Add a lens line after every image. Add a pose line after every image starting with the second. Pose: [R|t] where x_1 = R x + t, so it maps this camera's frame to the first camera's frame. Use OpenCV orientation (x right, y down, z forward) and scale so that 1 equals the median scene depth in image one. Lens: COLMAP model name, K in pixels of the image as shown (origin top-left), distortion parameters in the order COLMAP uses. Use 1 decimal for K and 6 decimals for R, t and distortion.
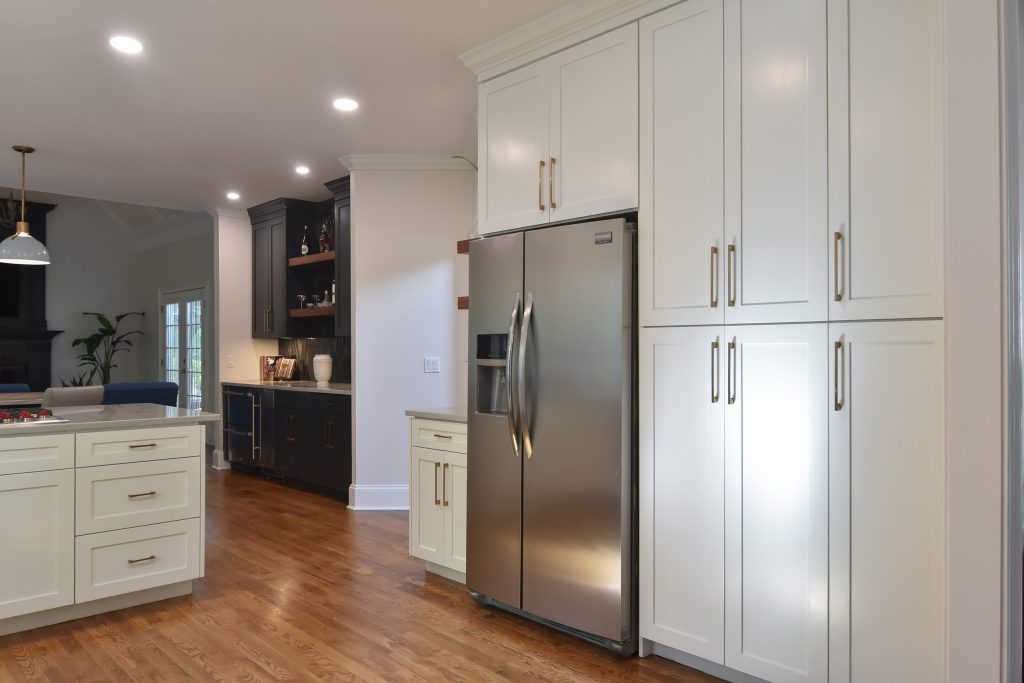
lens RADIAL K [[706.5, 0, 510.8], [0, 706.5, 346.9], [0, 0, 1]] dist [-0.000058, -0.015688]
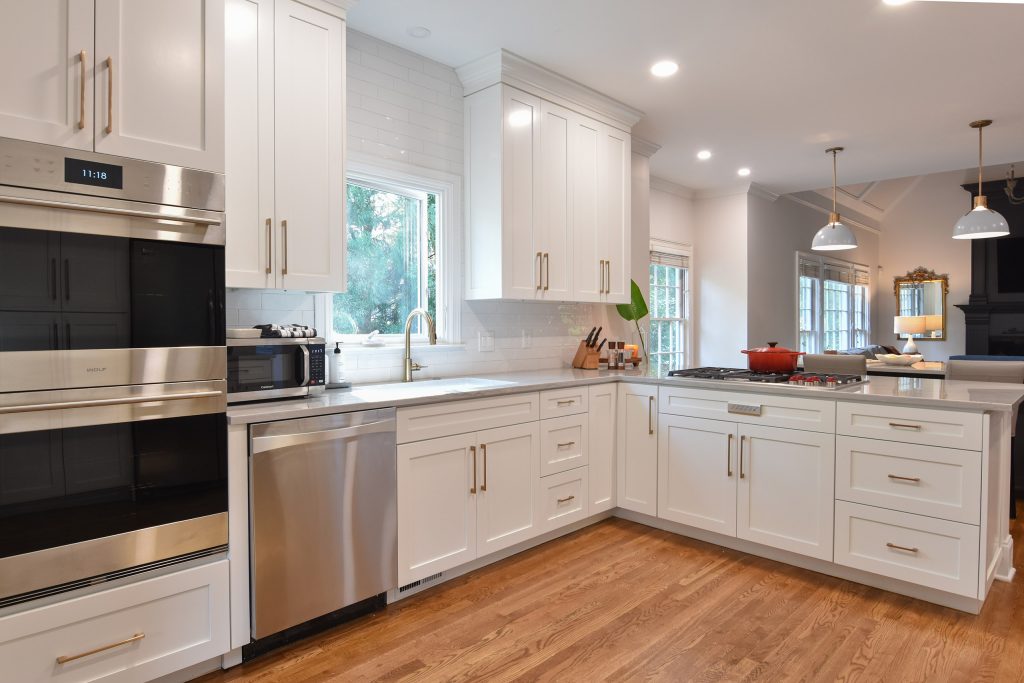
lens RADIAL K [[603.2, 0, 504.7], [0, 603.2, 335.9], [0, 0, 1]] dist [0.002745, -0.016236]
pose [[0.011789, 0.020387, -0.999723, 0.165319], [0.004008, 0.999783, 0.020436, 0.003192], [0.999922, -0.004247, 0.011705, 0.305308]]
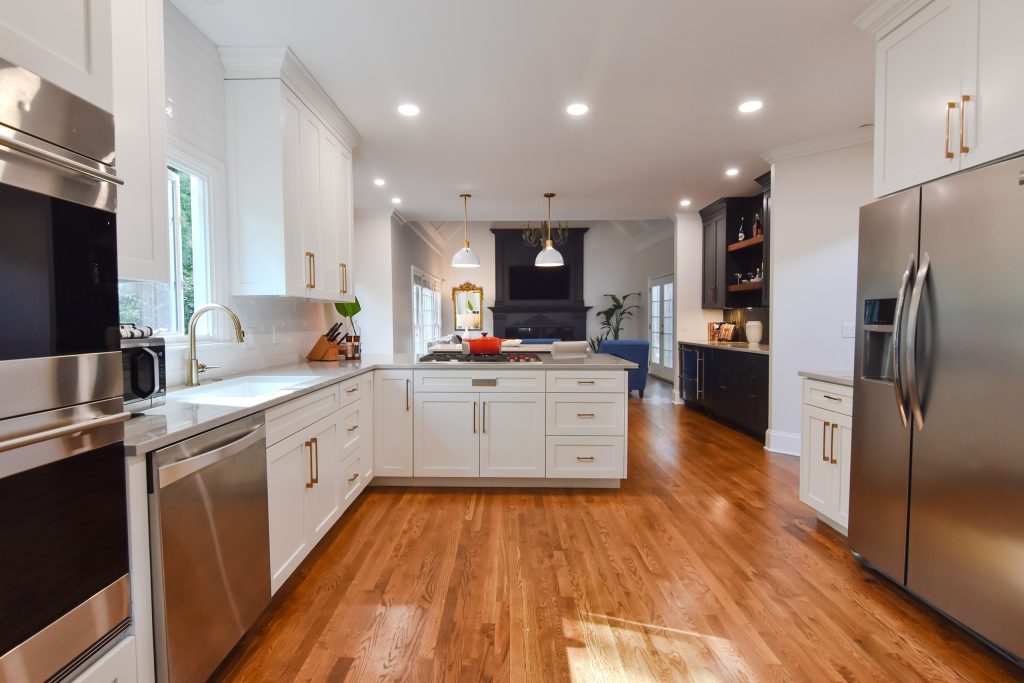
lens RADIAL K [[504.6, 0, 494.0], [0, 504.6, 339.3], [0, 0, 1]] dist [0.004773, -0.008970]
pose [[0.694788, 0.024870, -0.718784, 0.066771], [0.007638, 0.999090, 0.041951, 0.002943], [0.719174, -0.034637, 0.693966, 0.084710]]
